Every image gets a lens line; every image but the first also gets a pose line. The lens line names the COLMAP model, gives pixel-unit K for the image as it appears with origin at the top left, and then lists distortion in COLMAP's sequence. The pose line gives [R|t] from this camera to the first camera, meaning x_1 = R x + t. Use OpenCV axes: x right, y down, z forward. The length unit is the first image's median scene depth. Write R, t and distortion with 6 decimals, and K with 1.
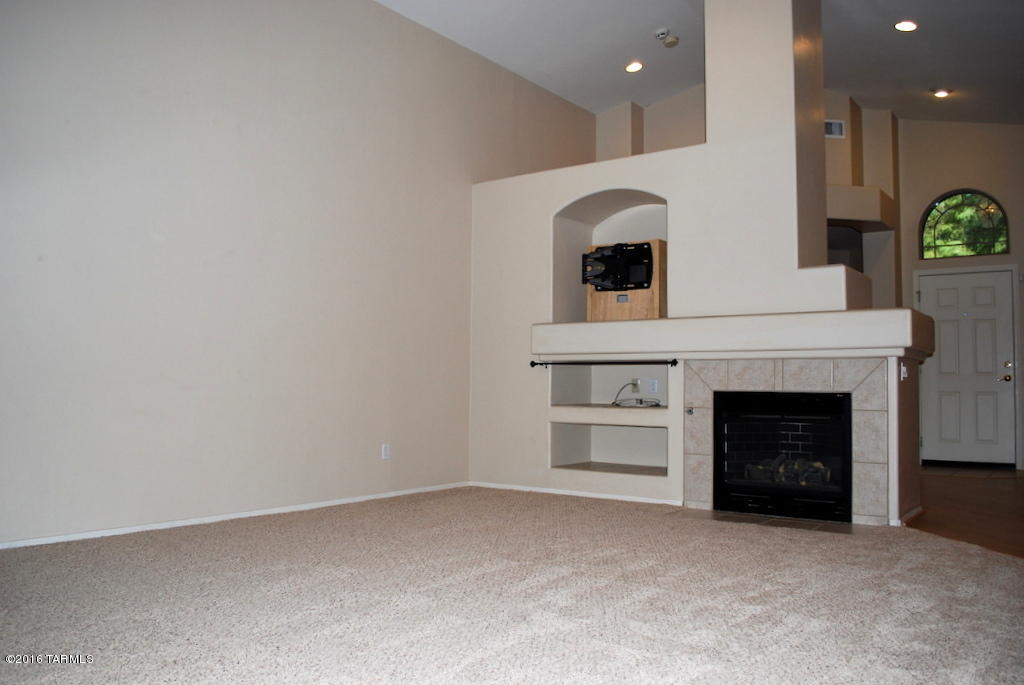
lens RADIAL K [[829.3, 0, 512.0], [0, 829.3, 342.5], [0, 0, 1]] dist [-0.080241, -0.000809]
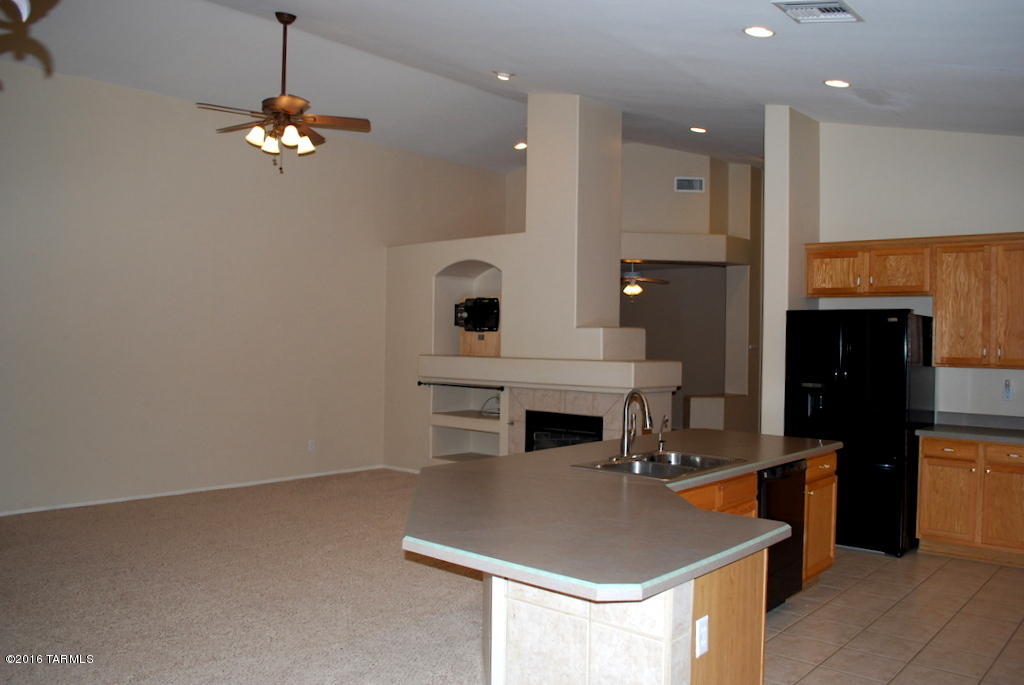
lens RADIAL K [[829.3, 0, 512.0], [0, 829.3, 342.5], [0, 0, 1]] dist [-0.080241, -0.000809]
pose [[0.995502, 0.005740, -0.094564, 0.322886], [-0.000710, 0.998587, 0.053140, -0.121355], [0.094735, -0.052834, 0.994099, -0.379919]]
